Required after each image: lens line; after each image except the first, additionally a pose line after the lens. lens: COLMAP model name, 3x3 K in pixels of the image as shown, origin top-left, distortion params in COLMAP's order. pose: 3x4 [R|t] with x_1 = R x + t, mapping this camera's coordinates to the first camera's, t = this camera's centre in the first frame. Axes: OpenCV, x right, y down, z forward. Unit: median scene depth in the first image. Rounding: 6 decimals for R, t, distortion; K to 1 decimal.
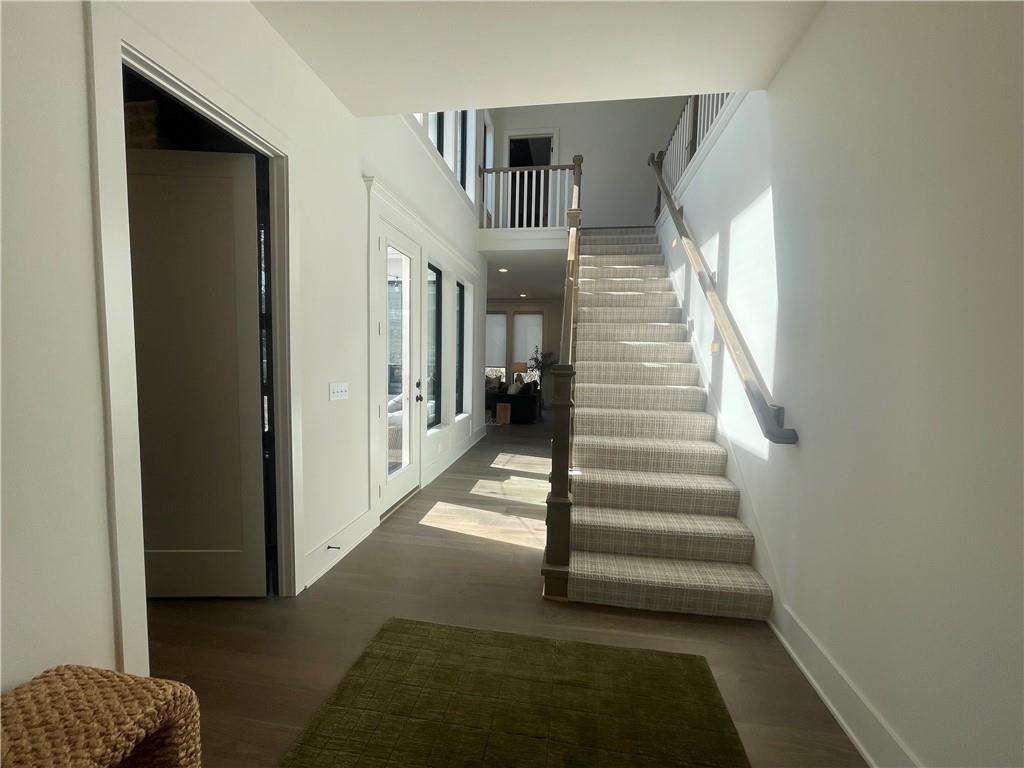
lens RADIAL K [[414.1, 0, 512.6], [0, 414.1, 386.3], [0, 0, 1]] dist [-0.002351, 0.000200]
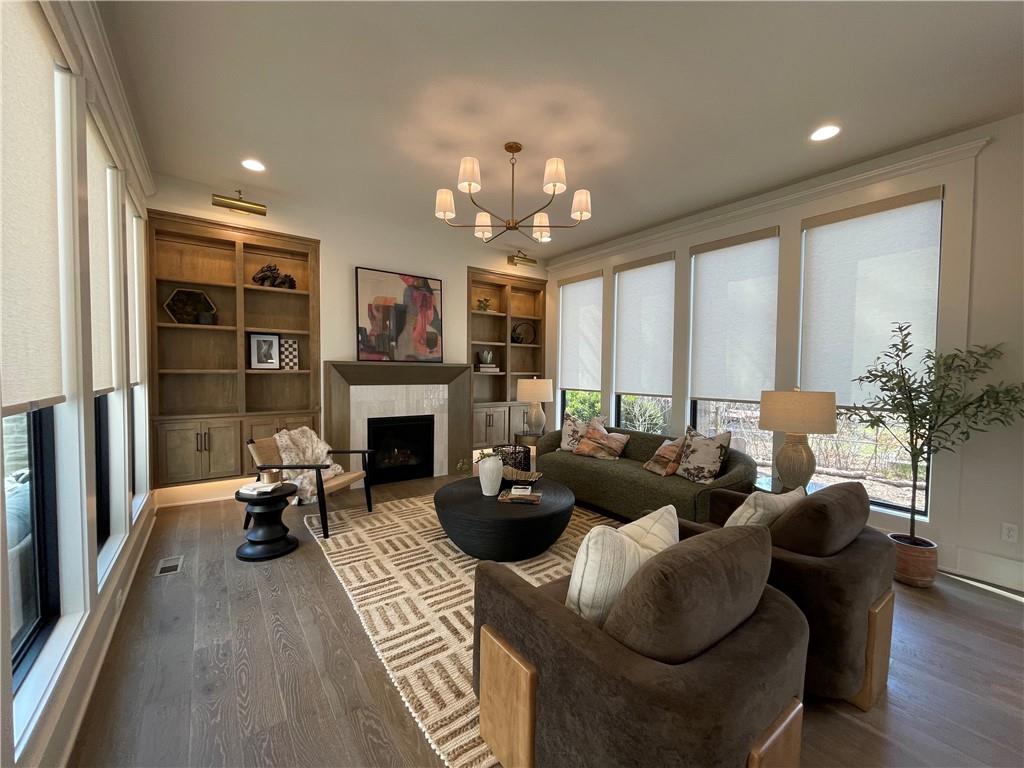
lens RADIAL K [[414.1, 0, 512.6], [0, 414.1, 386.3], [0, 0, 1]] dist [-0.002351, 0.000200]
pose [[0.698561, 0.015931, -0.715373, 0.073751], [-0.048058, 0.998539, -0.024692, -0.043238], [0.713935, 0.051629, 0.698306, 0.667548]]
